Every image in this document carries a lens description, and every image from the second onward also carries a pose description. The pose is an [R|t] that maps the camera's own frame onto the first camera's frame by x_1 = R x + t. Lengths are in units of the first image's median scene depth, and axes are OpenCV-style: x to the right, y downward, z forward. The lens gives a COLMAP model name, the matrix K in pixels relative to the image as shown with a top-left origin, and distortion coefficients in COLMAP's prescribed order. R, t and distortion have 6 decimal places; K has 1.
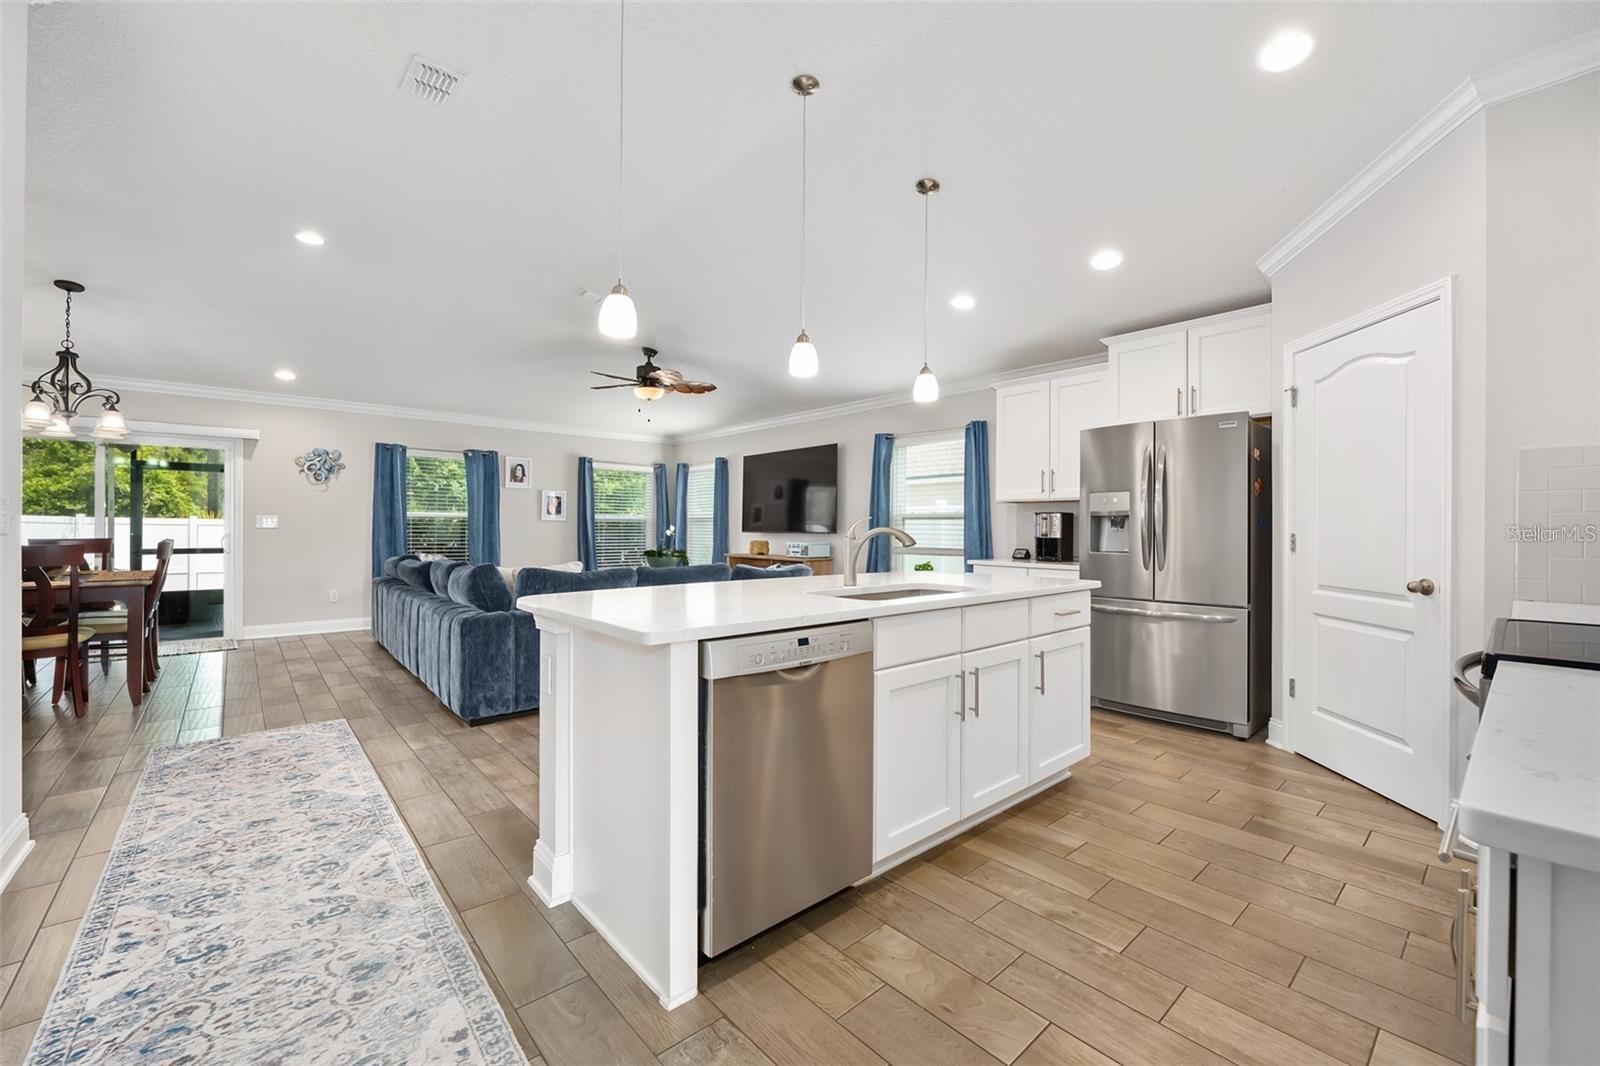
lens RADIAL K [[649.0, 0, 795.8], [0, 649.0, 528.3], [0, 0, 1]] dist [-0.003473, -0.000946]
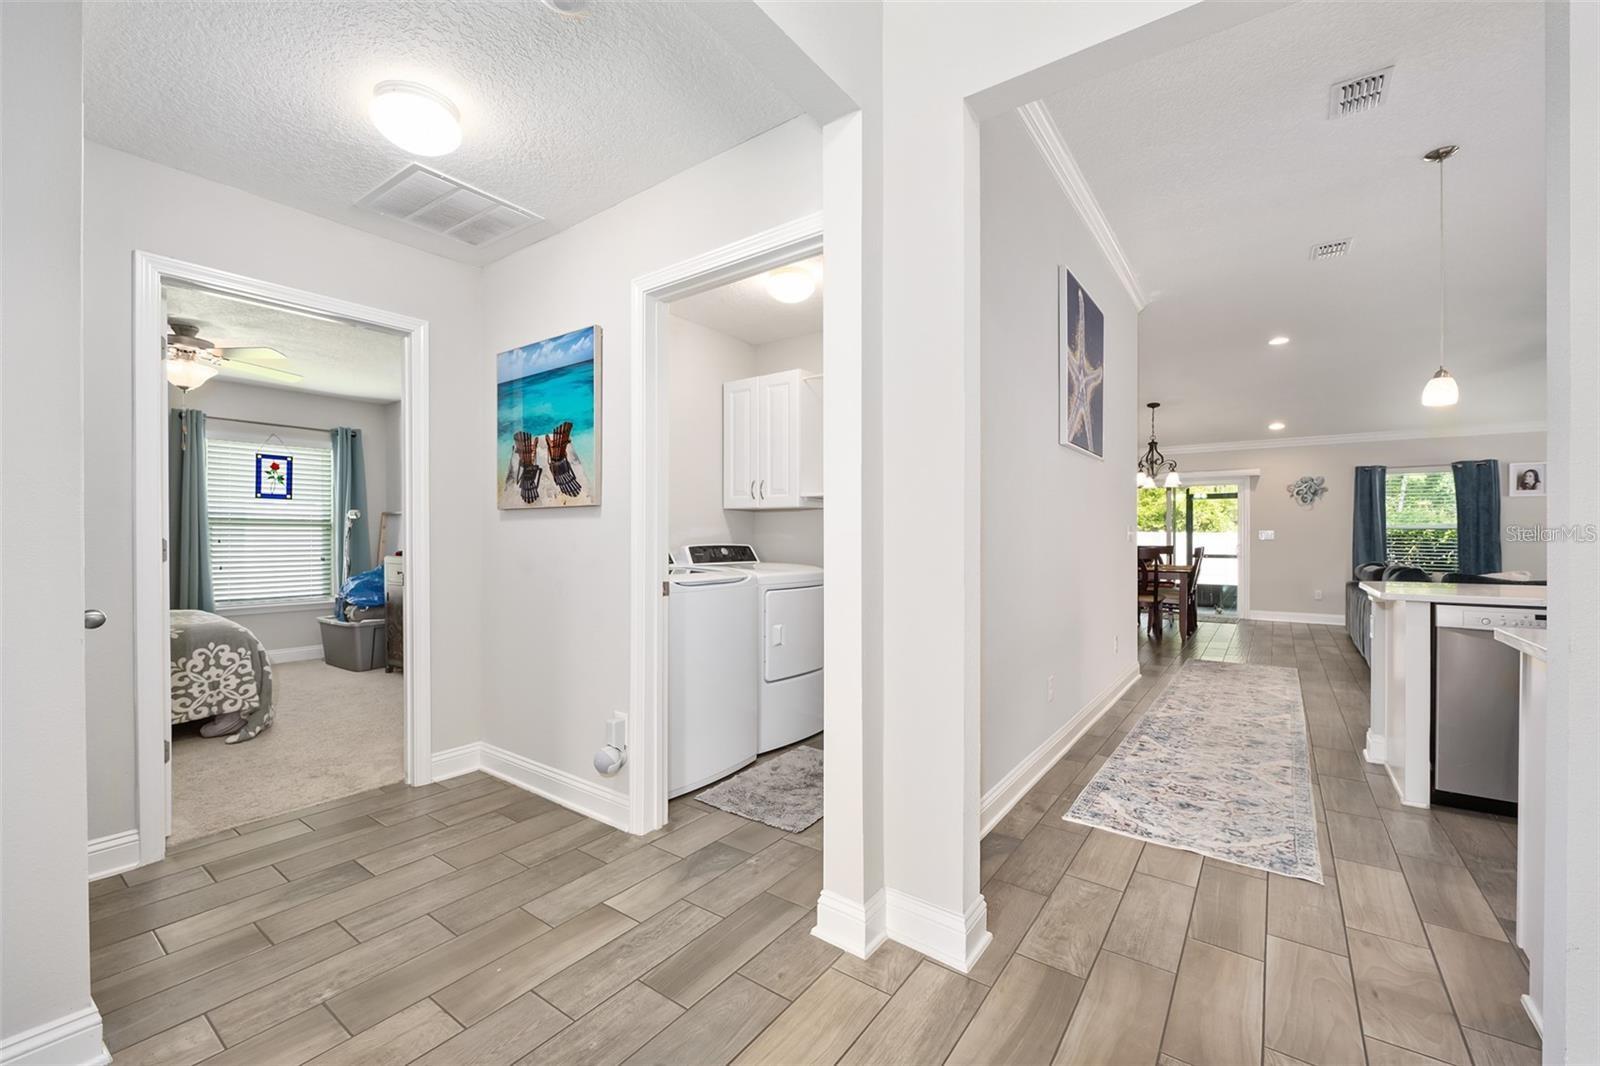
lens RADIAL K [[649.0, 0, 795.6], [0, 649.0, 536.0], [0, 0, 1]] dist [-0.003473, -0.000946]
pose [[0.217344, -0.005566, -0.976079, 0.533395], [-0.002189, 0.999978, -0.006190, 0.004640], [0.976093, 0.003482, 0.217327, -0.467021]]
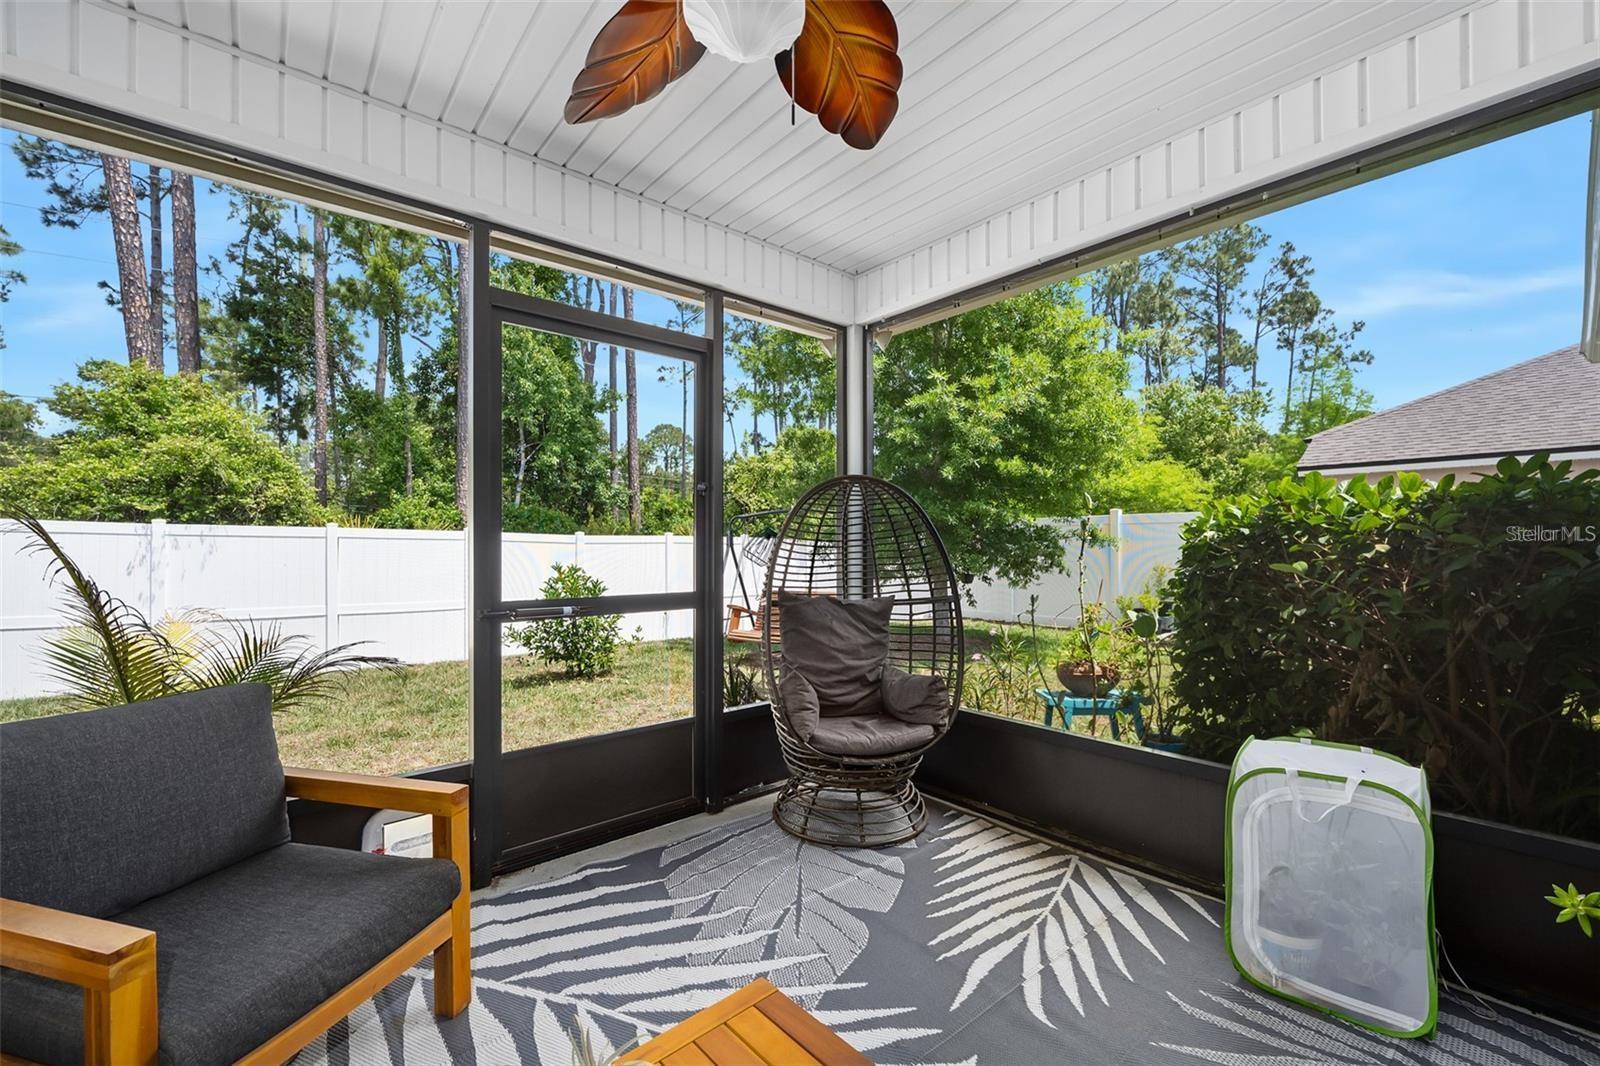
lens RADIAL K [[649.0, 0, 799.3], [0, 649.0, 543.9], [0, 0, 1]] dist [-0.003473, -0.000946]
pose [[0.999828, -0.006505, -0.017385, -2.009325], [0.006513, 0.999979, 0.000381, 0.016446], [0.017382, -0.000495, 0.999849, 1.643155]]
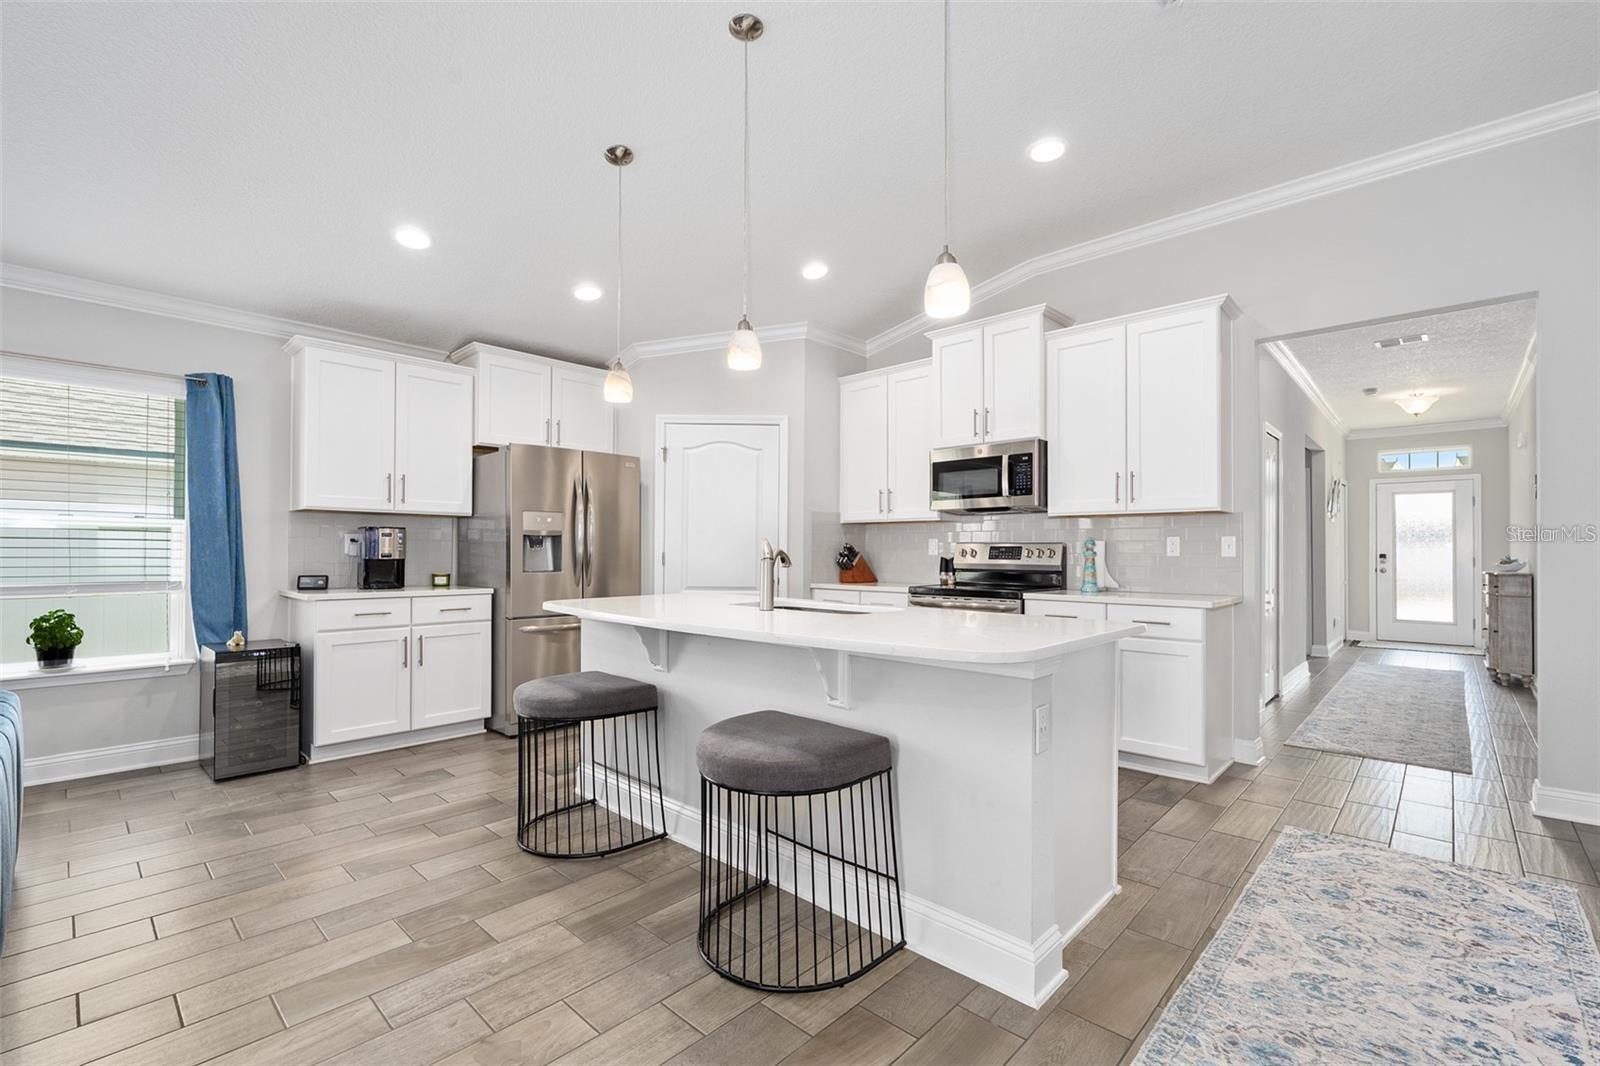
lens RADIAL K [[699.4, 0, 805.5], [0, 699.4, 545.5], [0, 0, 1]] dist [-0.002882, -0.000994]
pose [[-0.111381, 0.004060, 0.993769, -0.727886], [-0.005207, 0.999976, -0.004669, -0.000695], [-0.993764, -0.005694, -0.111357, 0.823460]]
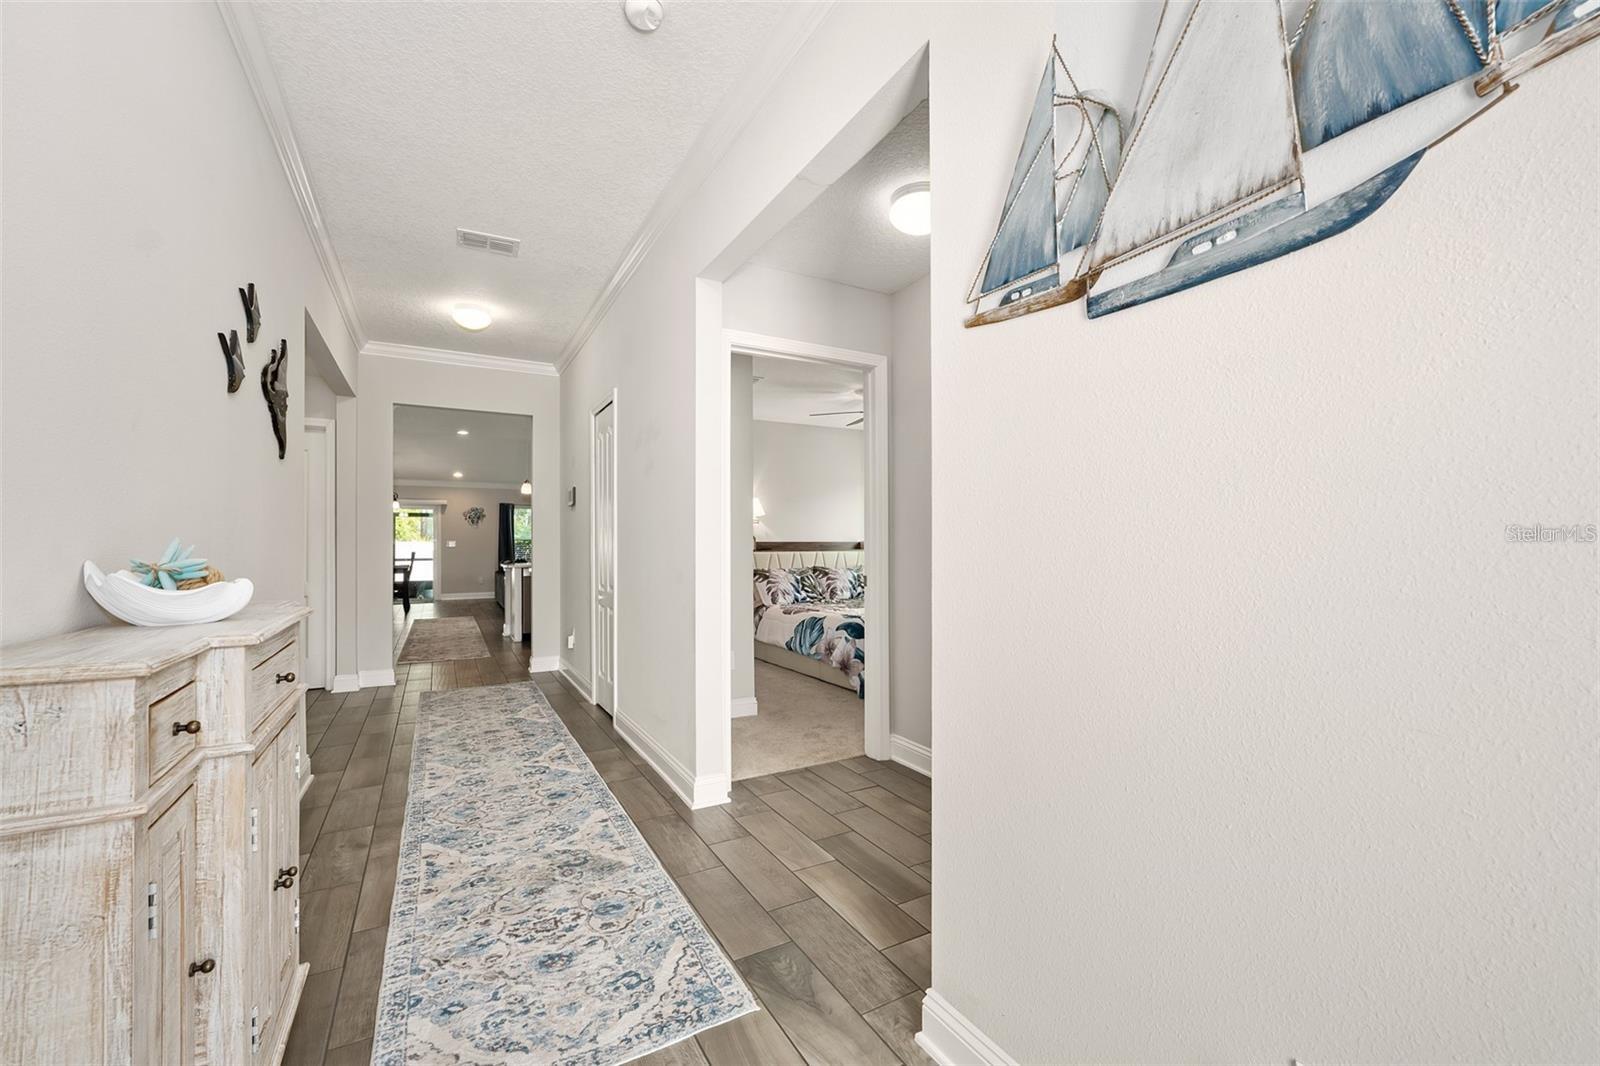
lens RADIAL K [[649.0, 0, 798.7], [0, 649.0, 534.0], [0, 0, 1]] dist [-0.003473, -0.000946]
pose [[0.980462, -0.007667, -0.196559, 0.165838], [0.005591, 0.999923, -0.011114, -0.006305], [0.196629, 0.009798, 0.980429, -0.299942]]
